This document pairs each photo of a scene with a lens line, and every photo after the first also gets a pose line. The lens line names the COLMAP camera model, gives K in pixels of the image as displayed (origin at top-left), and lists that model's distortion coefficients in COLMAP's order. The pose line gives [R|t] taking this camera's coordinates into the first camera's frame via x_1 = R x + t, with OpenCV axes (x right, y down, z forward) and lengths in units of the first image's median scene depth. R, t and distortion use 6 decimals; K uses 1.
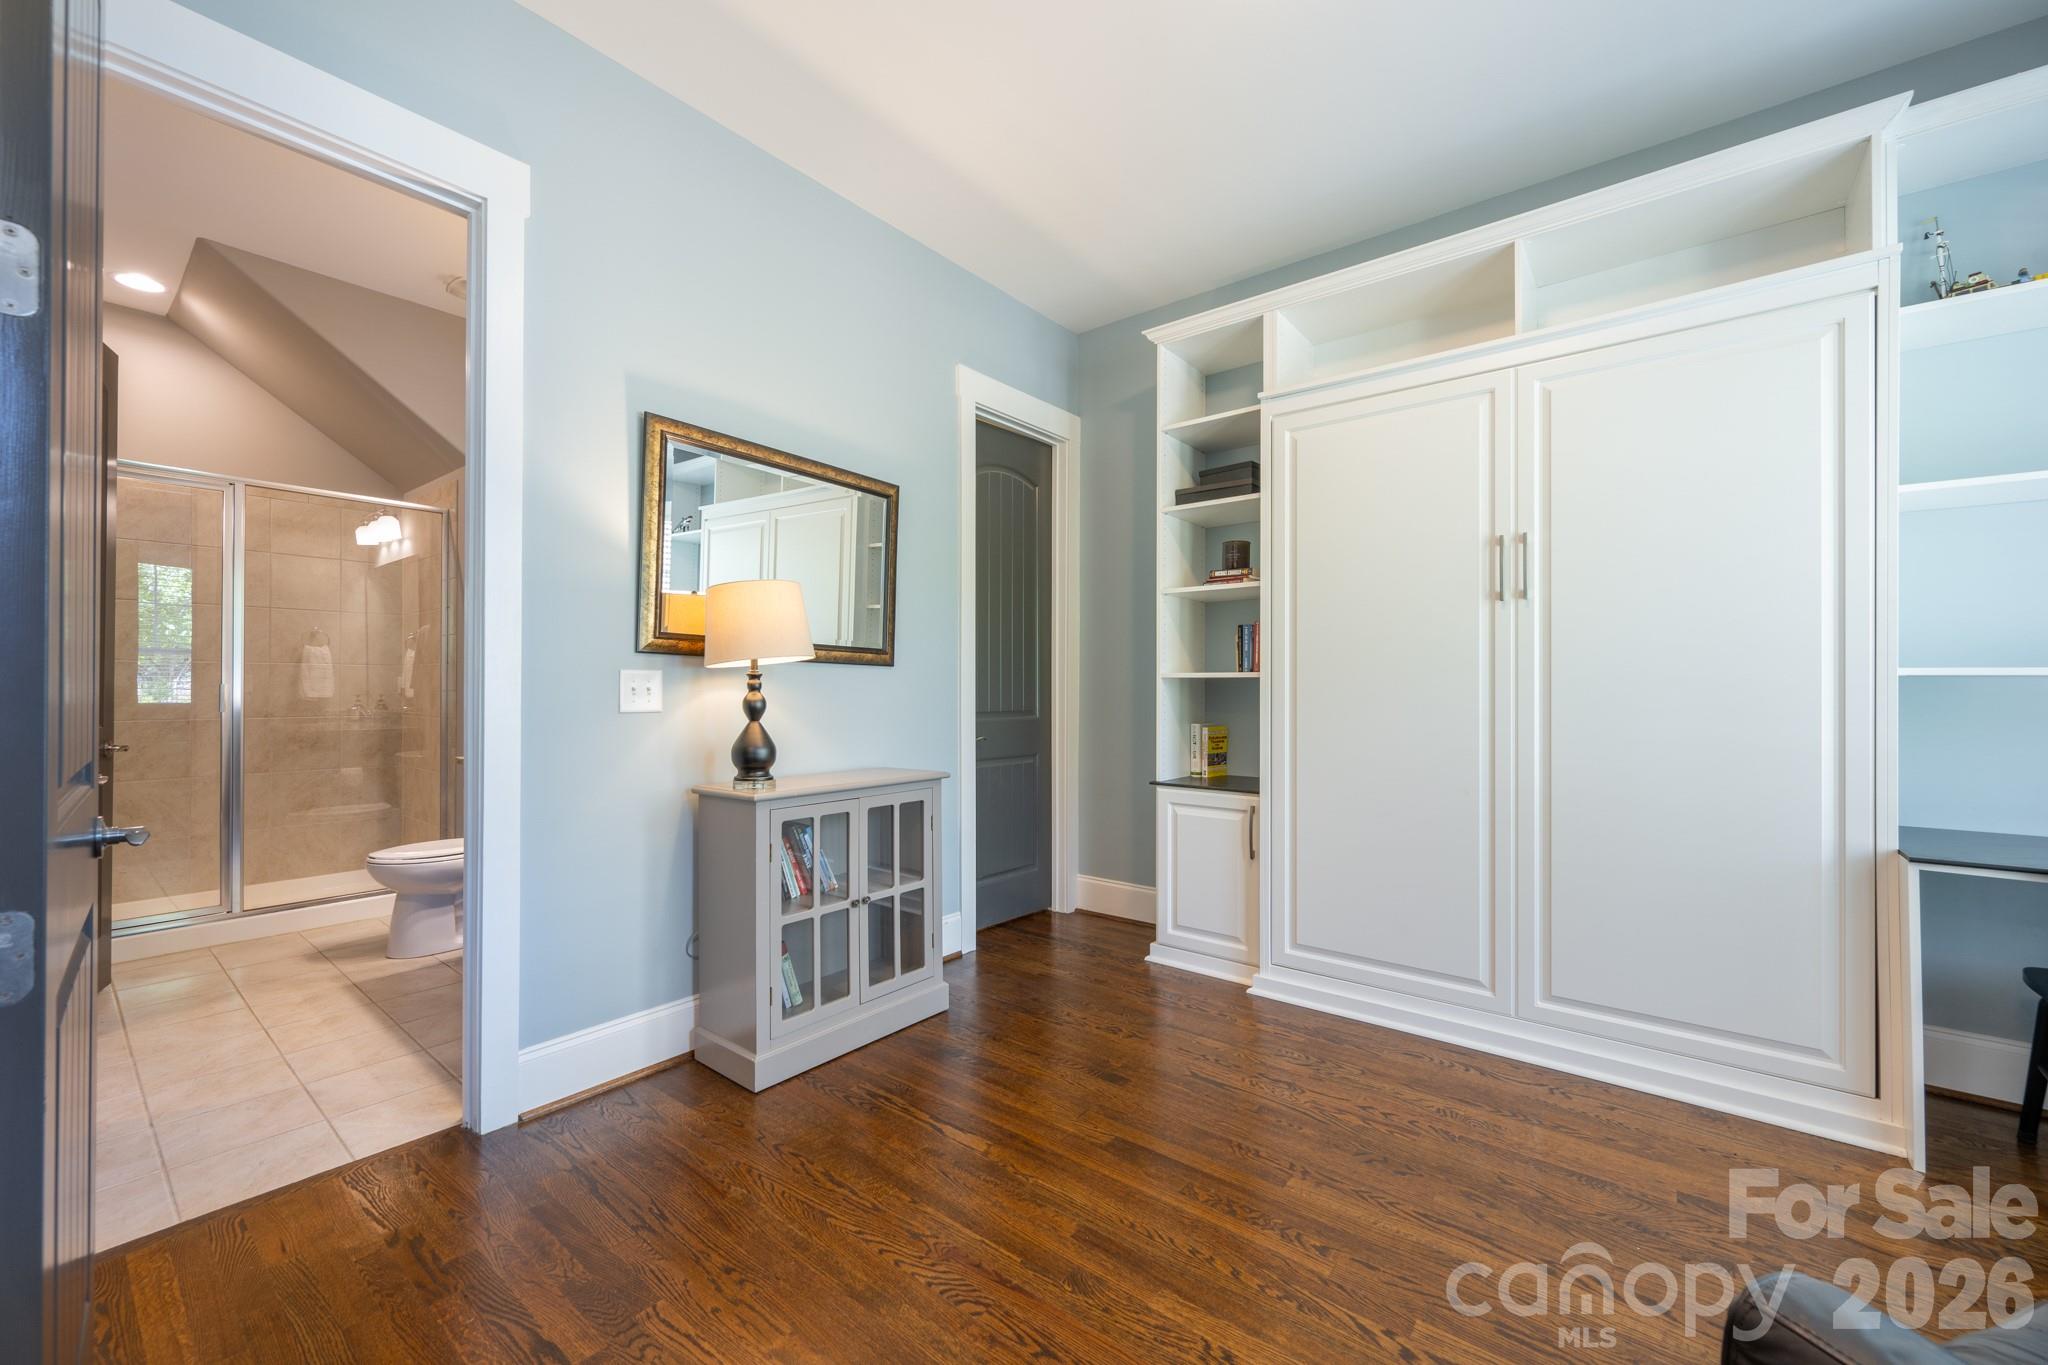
lens RADIAL K [[805.9, 0, 1036.5], [0, 805.9, 683.6], [0, 0, 1]] dist [-0.001570, 0.000493]
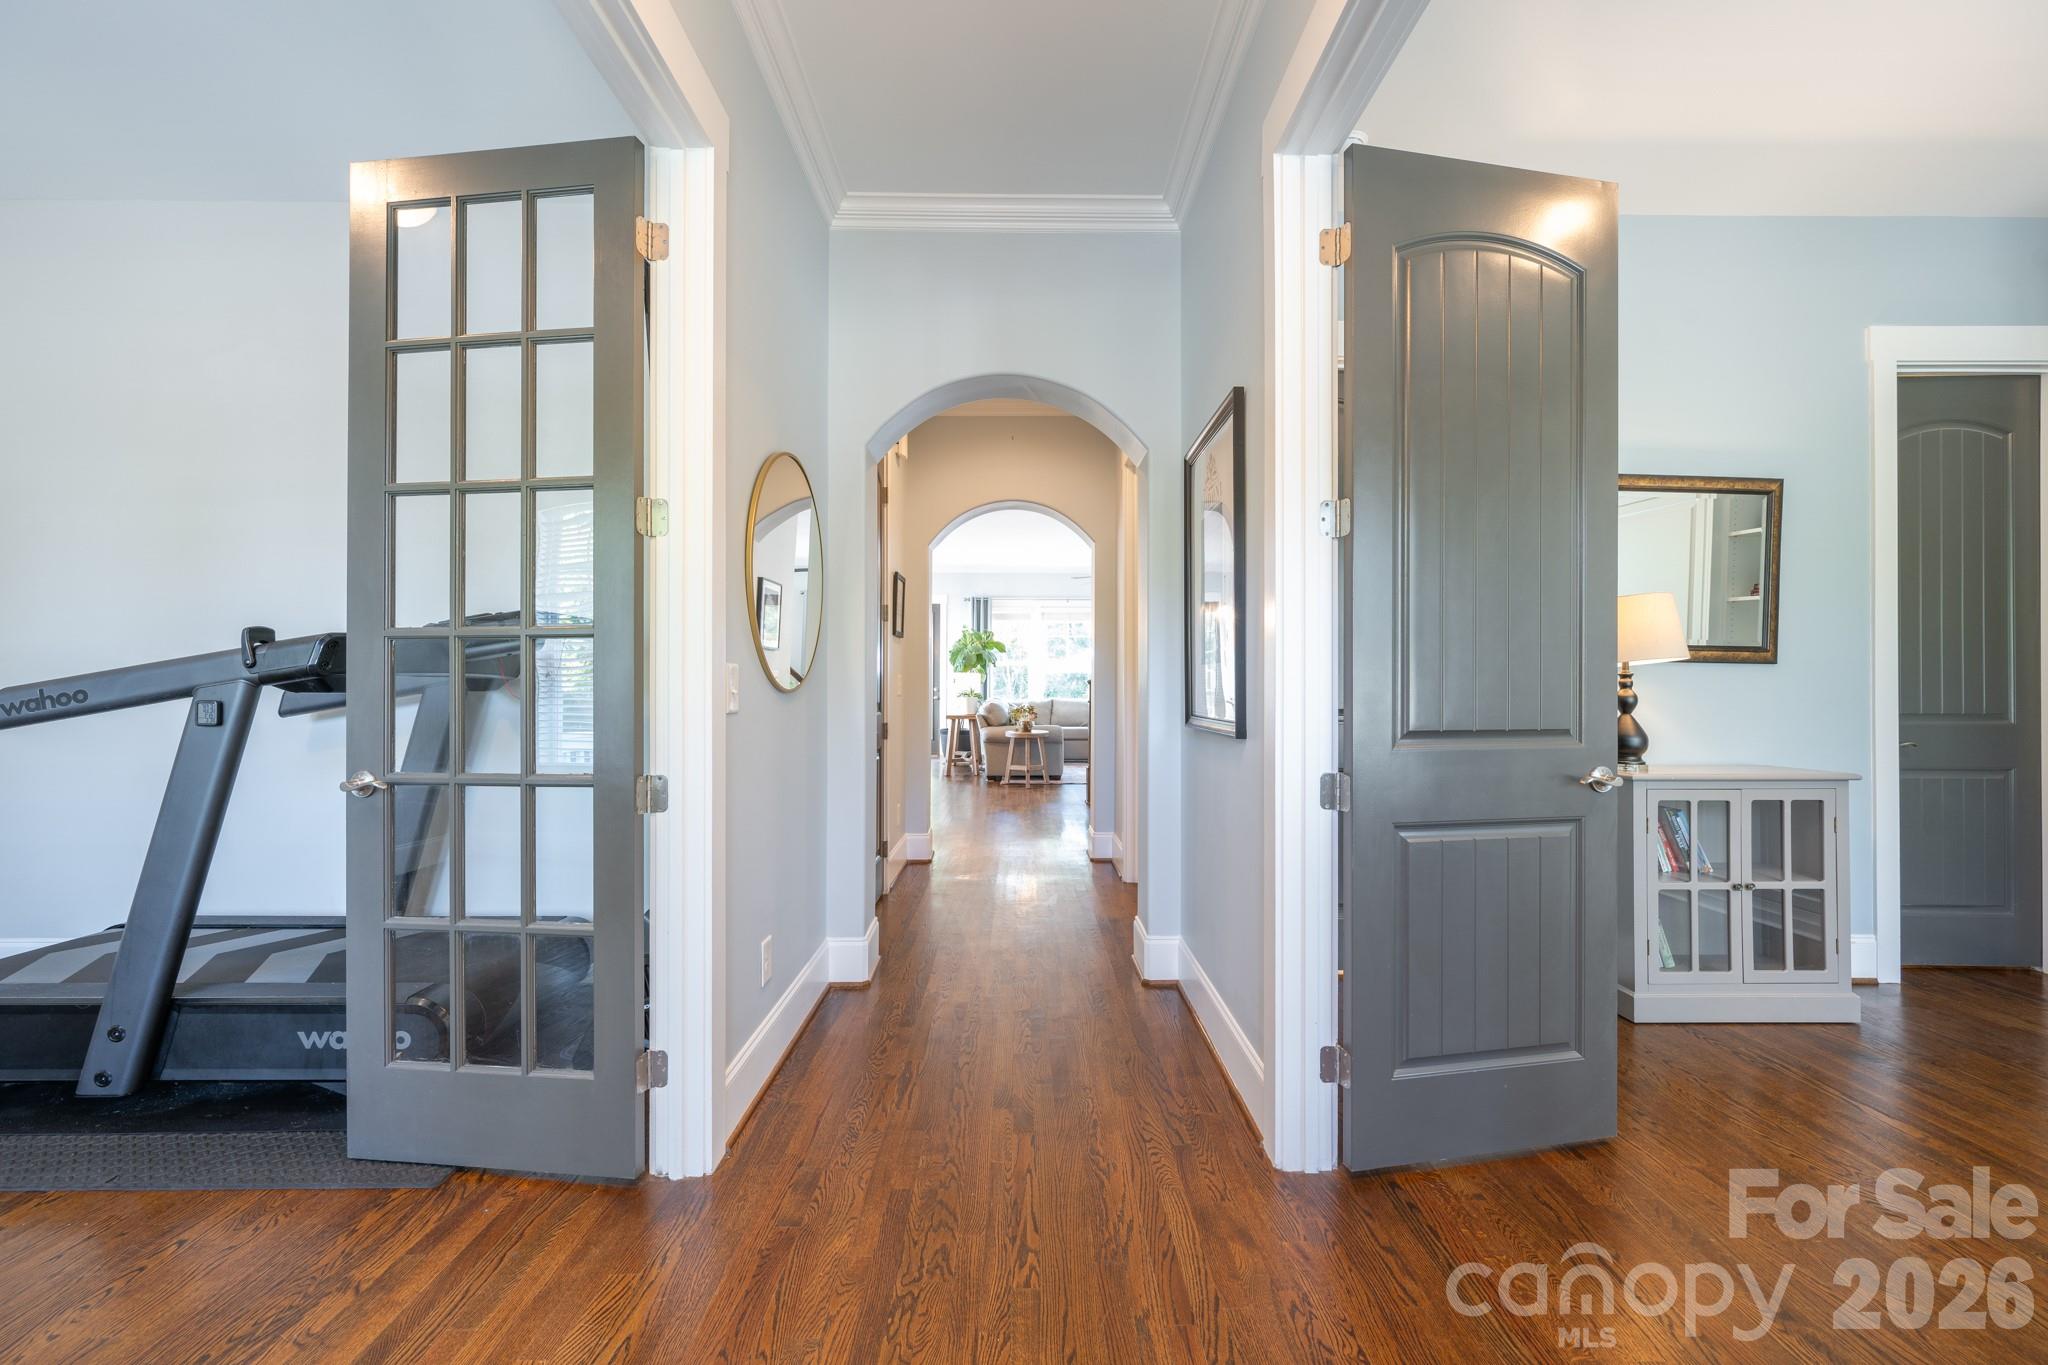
lens RADIAL K [[805.9, 0, 1028.7], [0, 805.9, 684.7], [0, 0, 1]] dist [-0.001570, 0.000493]
pose [[0.626161, -0.004003, -0.779684, 0.018686], [0.003953, 0.999990, -0.001960, 0.002359], [0.779684, -0.001855, 0.626171, -0.375018]]
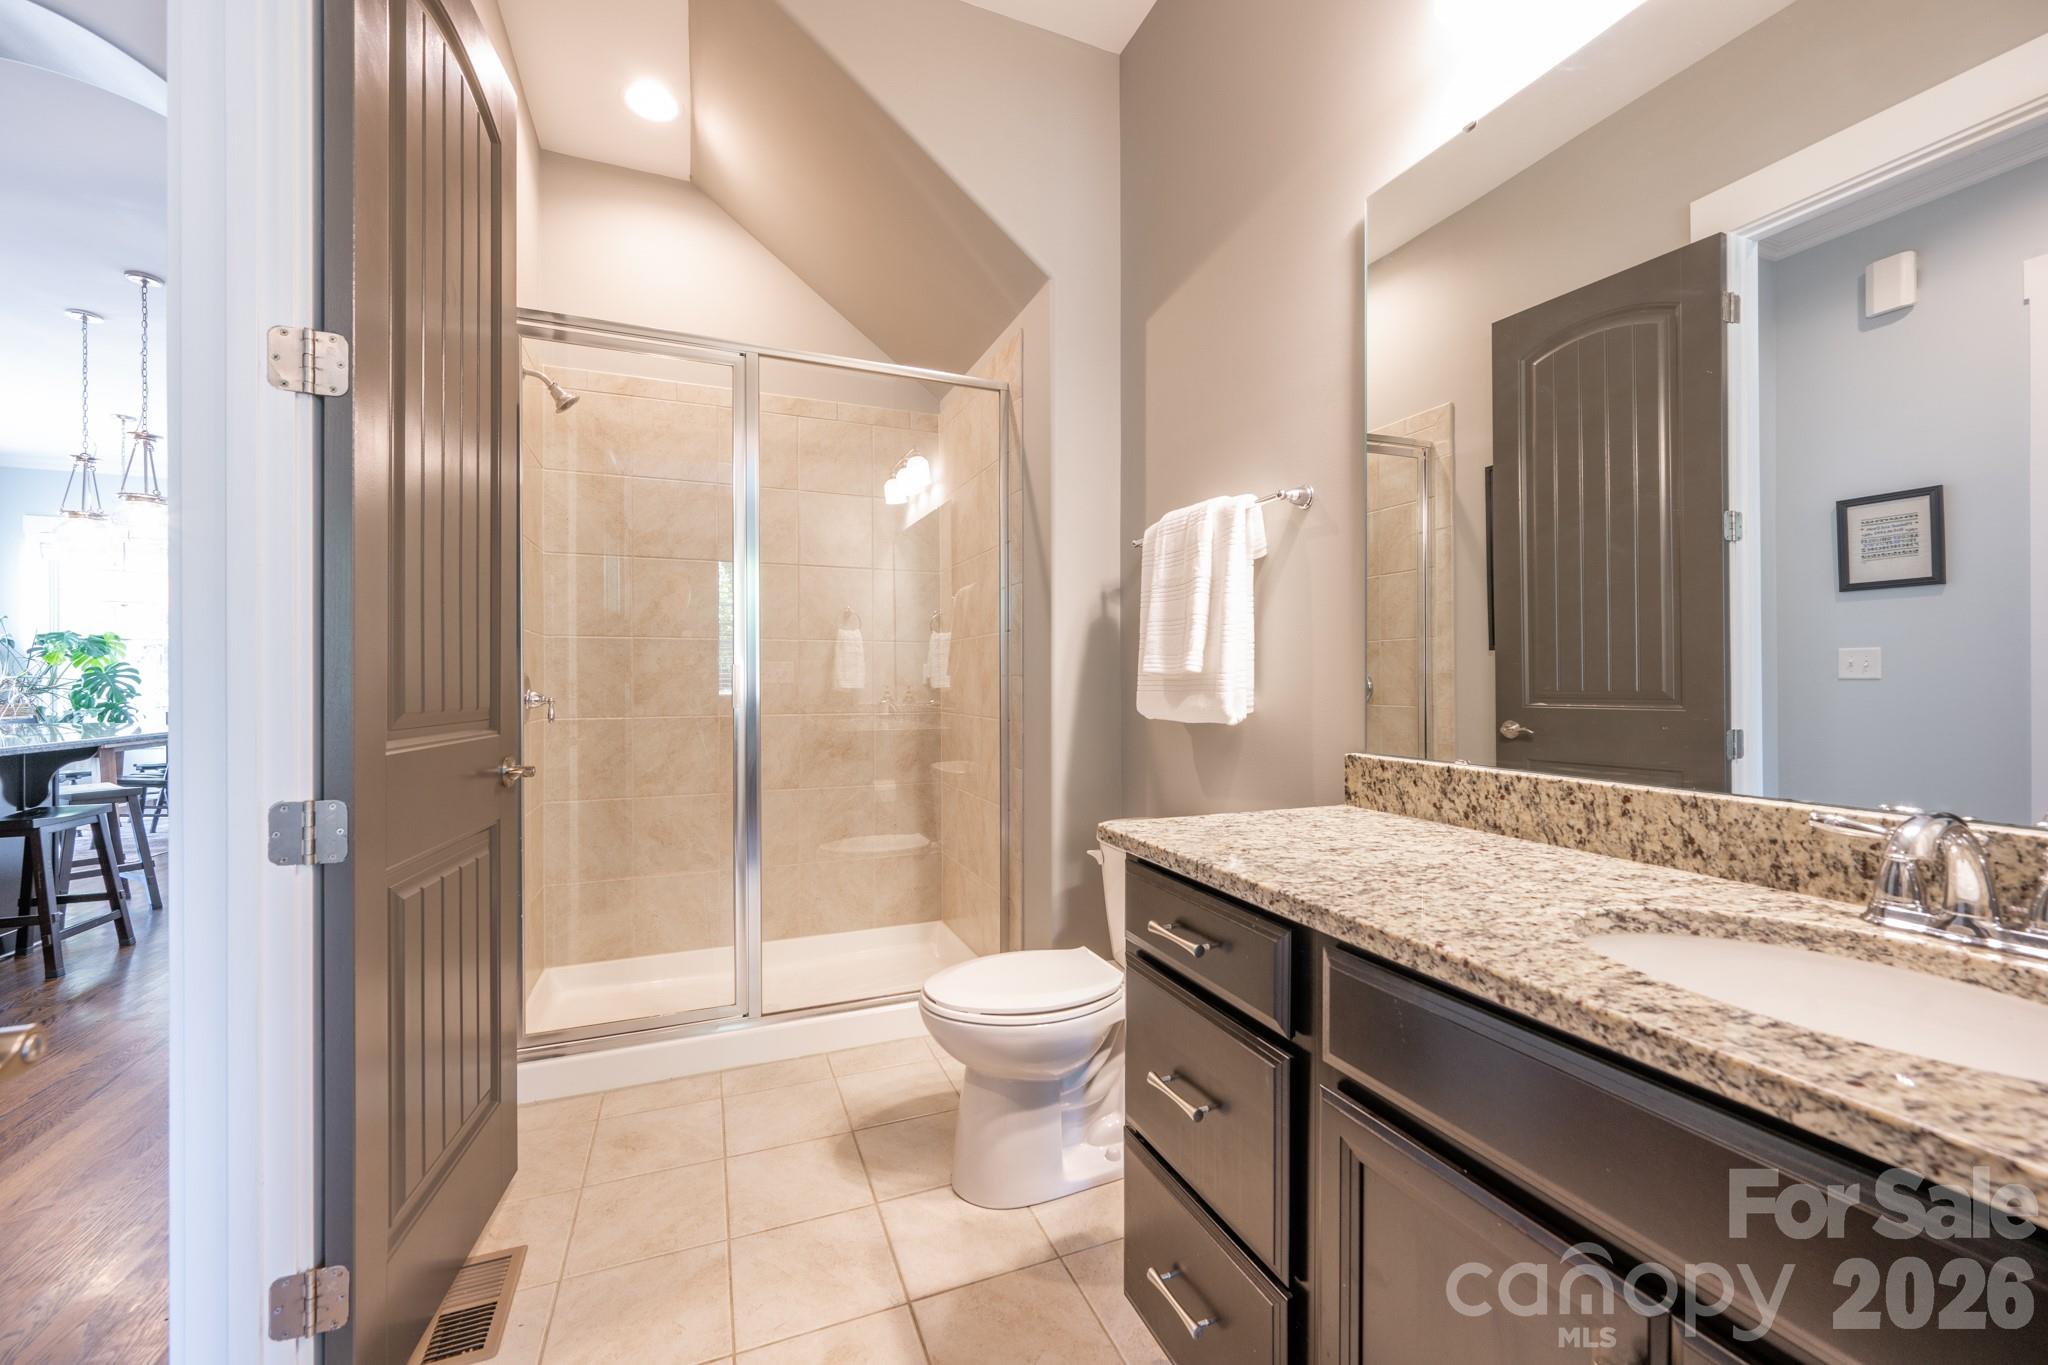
lens RADIAL K [[805.9, 0, 1030.7], [0, 805.9, 678.4], [0, 0, 1]] dist [-0.001570, 0.000493]
pose [[0.872190, -0.006037, -0.489130, -0.632151], [0.005565, 0.999982, -0.002419, 0.020438], [0.489136, -0.000612, 0.872207, 0.714249]]
